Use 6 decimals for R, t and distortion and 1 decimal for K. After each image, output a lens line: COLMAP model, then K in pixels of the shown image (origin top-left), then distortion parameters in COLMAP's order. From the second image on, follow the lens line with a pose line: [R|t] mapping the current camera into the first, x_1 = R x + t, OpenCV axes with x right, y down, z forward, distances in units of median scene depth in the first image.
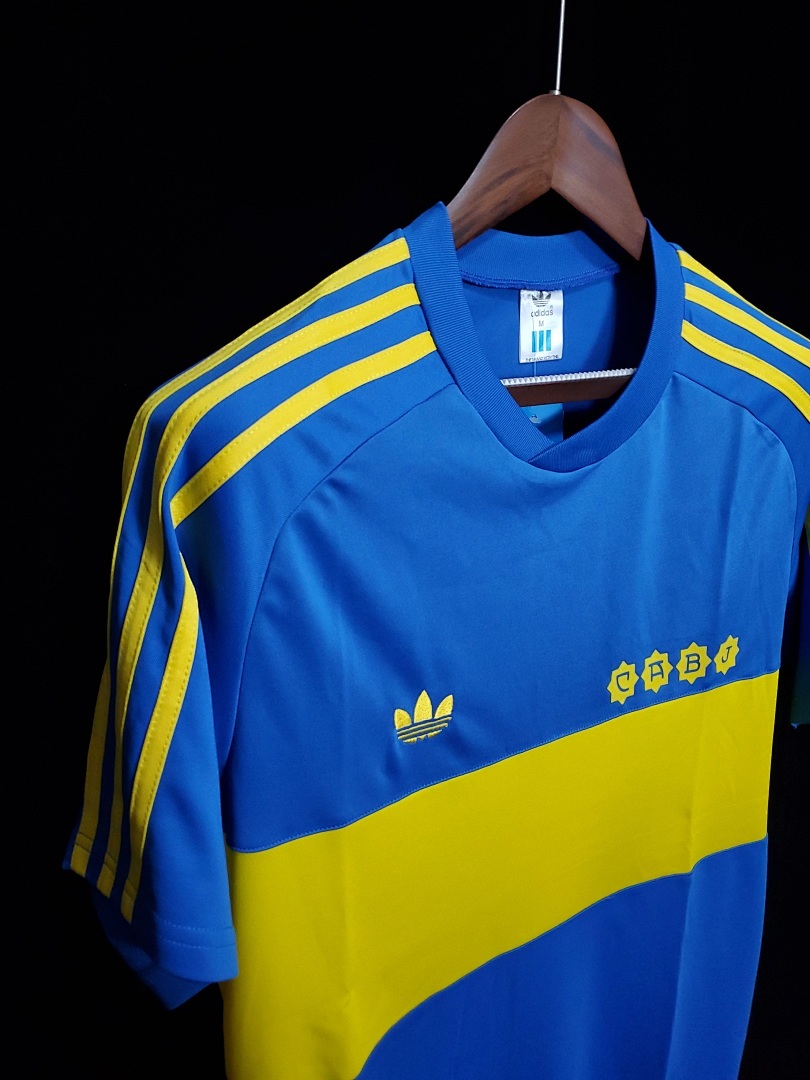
lens RADIAL K [[850.0, 0, 404.8], [0, 850.0, 502.5], [0, 0, 1]] dist [-0.014820, -0.004662]
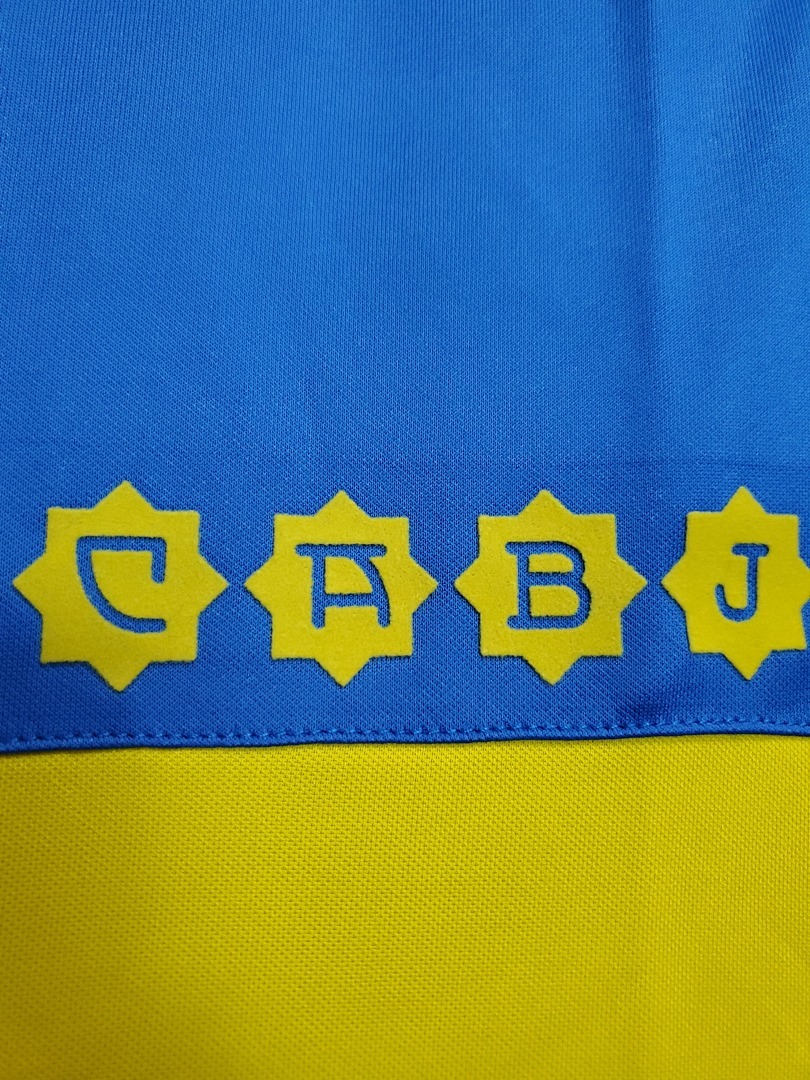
lens RADIAL K [[829.1, 0, 405.0], [0, 829.1, 540.0], [0, 0, 1]] dist [0.005526, -0.000645]
pose [[0.938567, -0.056783, -0.340394, 0.420321], [-0.071673, 0.932788, -0.353227, 0.287232], [0.337573, 0.355924, 0.871414, 0.877864]]
